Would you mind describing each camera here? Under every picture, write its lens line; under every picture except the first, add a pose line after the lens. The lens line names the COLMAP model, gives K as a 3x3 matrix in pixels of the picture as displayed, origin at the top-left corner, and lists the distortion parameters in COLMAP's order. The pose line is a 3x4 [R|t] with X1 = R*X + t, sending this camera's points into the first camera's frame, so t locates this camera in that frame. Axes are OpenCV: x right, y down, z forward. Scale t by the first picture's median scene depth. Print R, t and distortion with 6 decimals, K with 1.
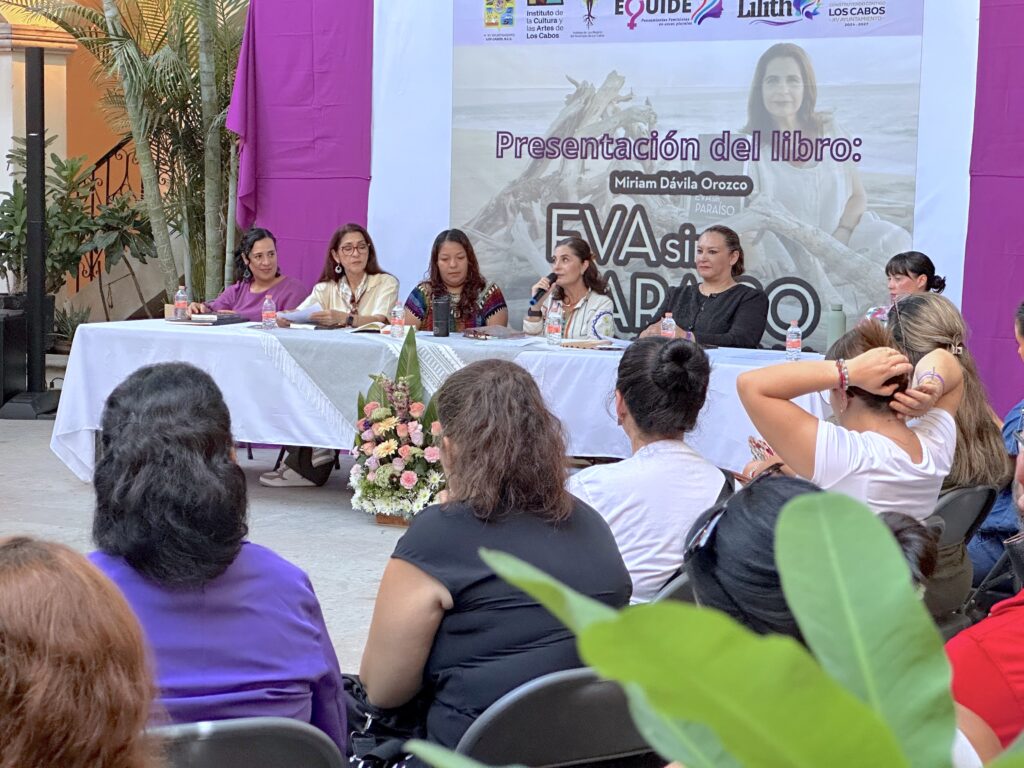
lens RADIAL K [[2217.7, 0, 512.6], [0, 2217.7, 382.3], [0, 0, 1]] dist [0.134188, 0.000000]
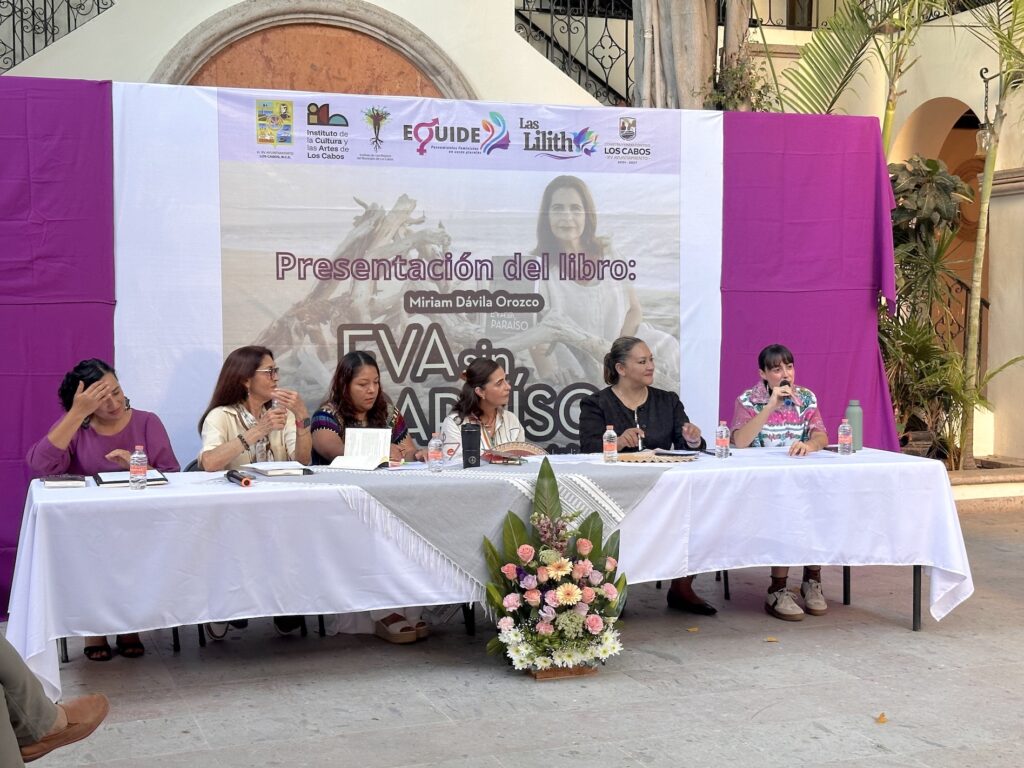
lens RADIAL K [[1419.2, 0, 511.0], [0, 1419.2, 391.4], [0, 0, 1]] dist [0.112610, 0.000000]
pose [[0.644218, -0.063049, 0.762239, -0.433241], [0.089329, 0.995978, 0.006885, -0.049661], [-0.759608, 0.063654, 0.647259, 0.545847]]
